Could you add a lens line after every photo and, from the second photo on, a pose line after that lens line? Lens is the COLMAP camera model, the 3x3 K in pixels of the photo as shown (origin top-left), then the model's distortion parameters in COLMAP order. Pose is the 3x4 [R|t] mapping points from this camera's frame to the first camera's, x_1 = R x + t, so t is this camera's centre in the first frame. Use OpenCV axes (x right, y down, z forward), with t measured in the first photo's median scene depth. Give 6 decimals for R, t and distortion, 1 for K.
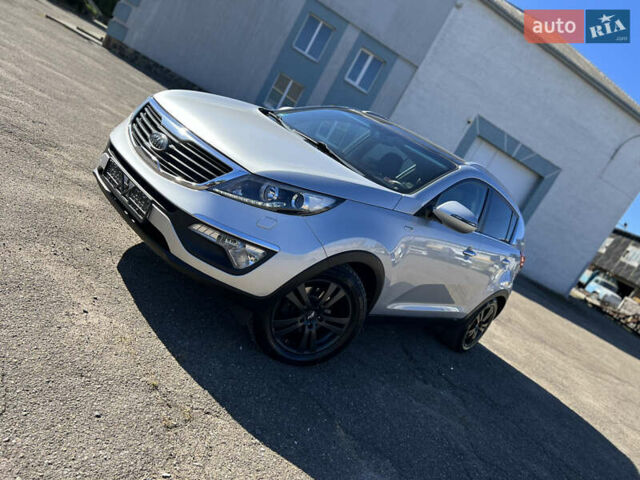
lens RADIAL K [[486.3, 0, 320.0], [0, 486.3, 240.0], [0, 0, 1]] dist [0.038623, -0.041703]
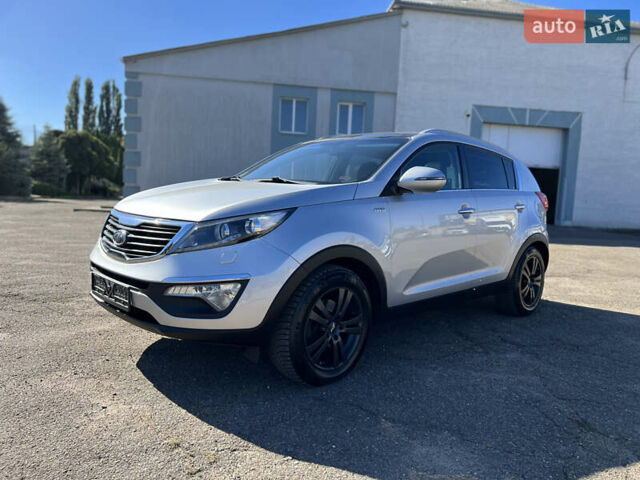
lens RADIAL K [[486.3, 0, 320.0], [0, 486.3, 240.0], [0, 0, 1]] dist [0.038623, -0.041703]
pose [[0.892922, -0.439051, -0.099619, 0.155408], [0.420288, 0.892235, -0.165148, 0.154042], [0.161392, 0.105596, 0.981225, 0.005548]]
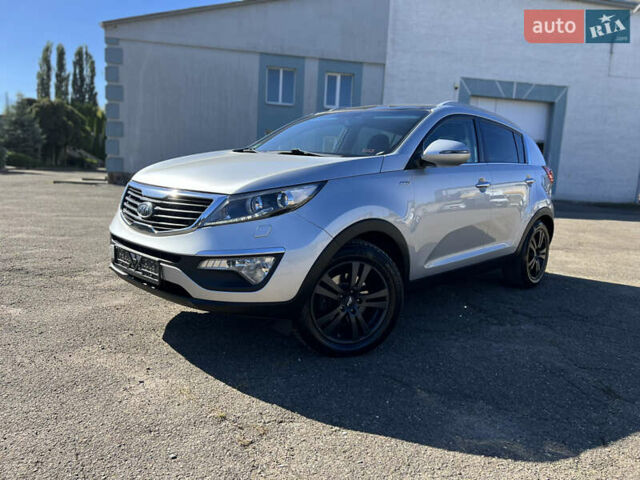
lens RADIAL K [[486.3, 0, 320.0], [0, 486.3, 240.0], [0, 0, 1]] dist [0.038623, -0.041703]
pose [[0.896921, -0.433559, -0.086938, 0.066711], [0.425295, 0.899643, -0.098830, 0.111067], [0.121062, 0.051669, 0.991299, -0.002169]]
